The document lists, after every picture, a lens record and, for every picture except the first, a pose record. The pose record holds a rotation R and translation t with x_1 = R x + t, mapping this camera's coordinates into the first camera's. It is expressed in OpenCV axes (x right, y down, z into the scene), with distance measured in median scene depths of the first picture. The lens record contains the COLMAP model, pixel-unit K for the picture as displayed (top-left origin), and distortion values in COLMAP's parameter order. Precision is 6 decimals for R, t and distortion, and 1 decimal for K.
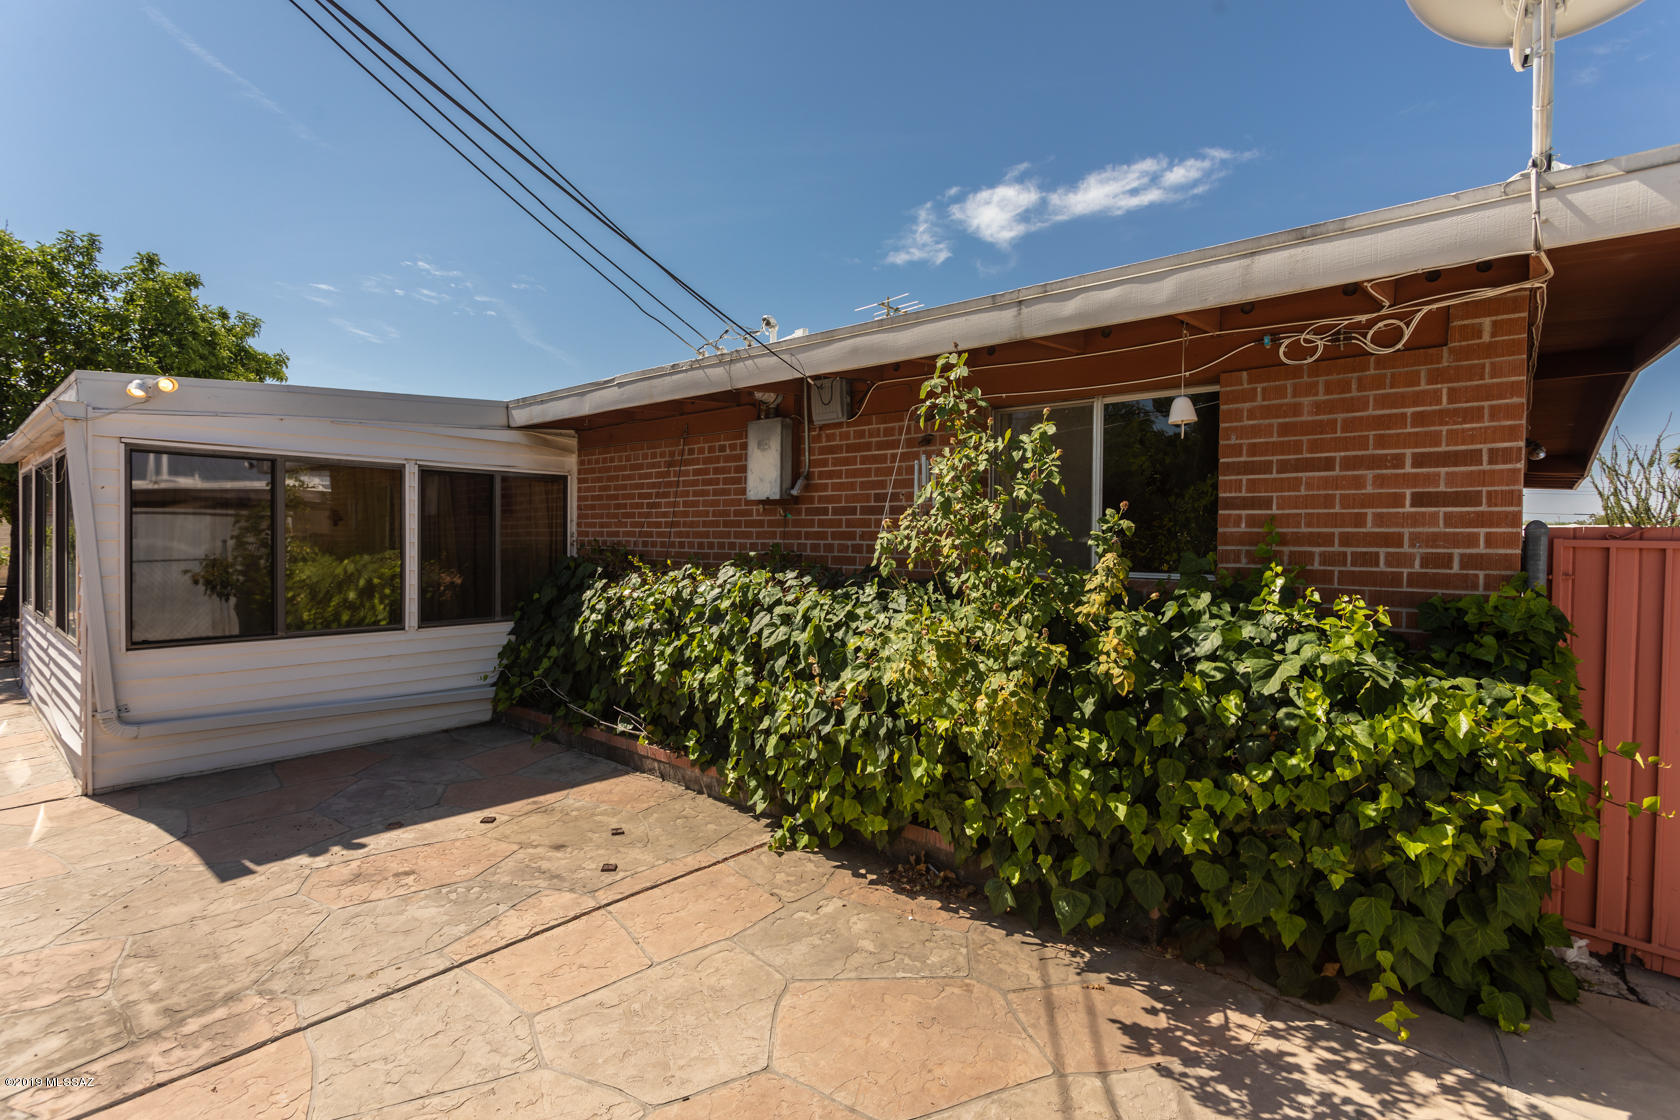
lens RADIAL K [[782.4, 0, 844.3], [0, 782.4, 548.8], [0, 0, 1]] dist [0.002438, 0.000828]
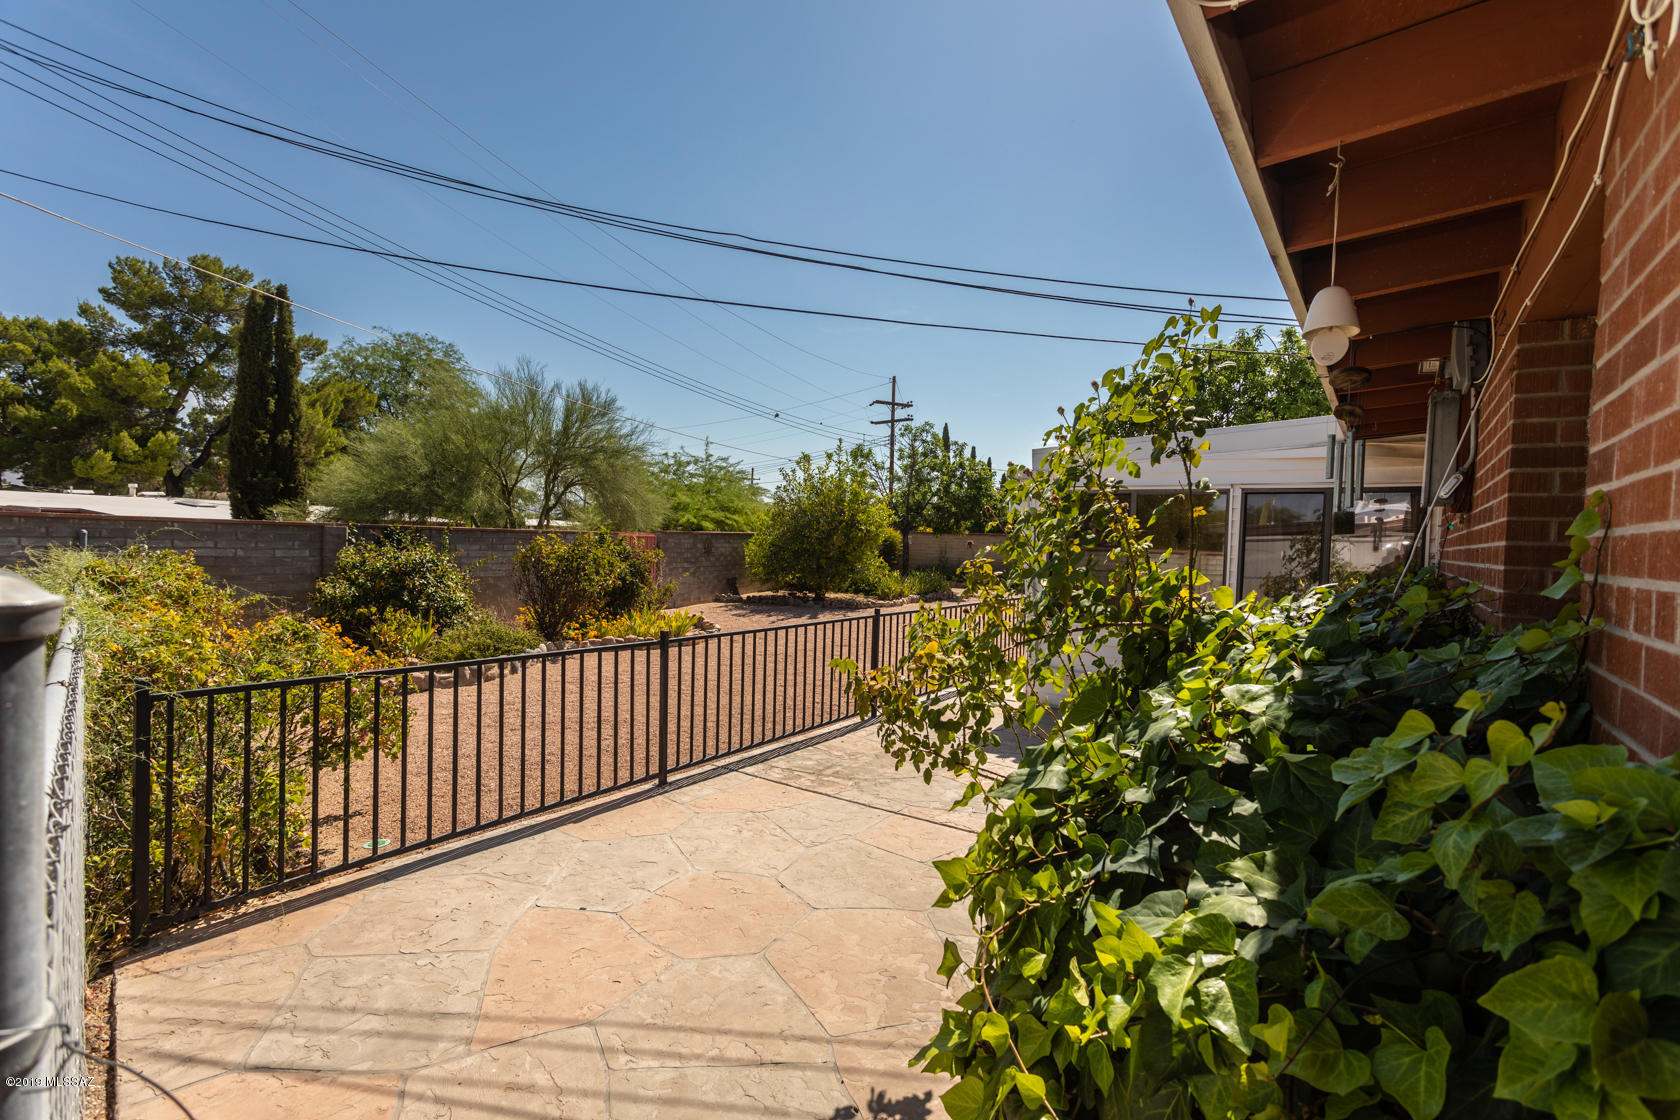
lens RADIAL K [[782.4, 0, 841.5], [0, 782.4, 553.2], [0, 0, 1]] dist [0.002438, 0.000828]
pose [[0.092665, 0.006379, -0.995677, 1.142238], [-0.040119, 0.999191, 0.002667, 0.005181], [0.994889, 0.039698, 0.092846, 0.763662]]
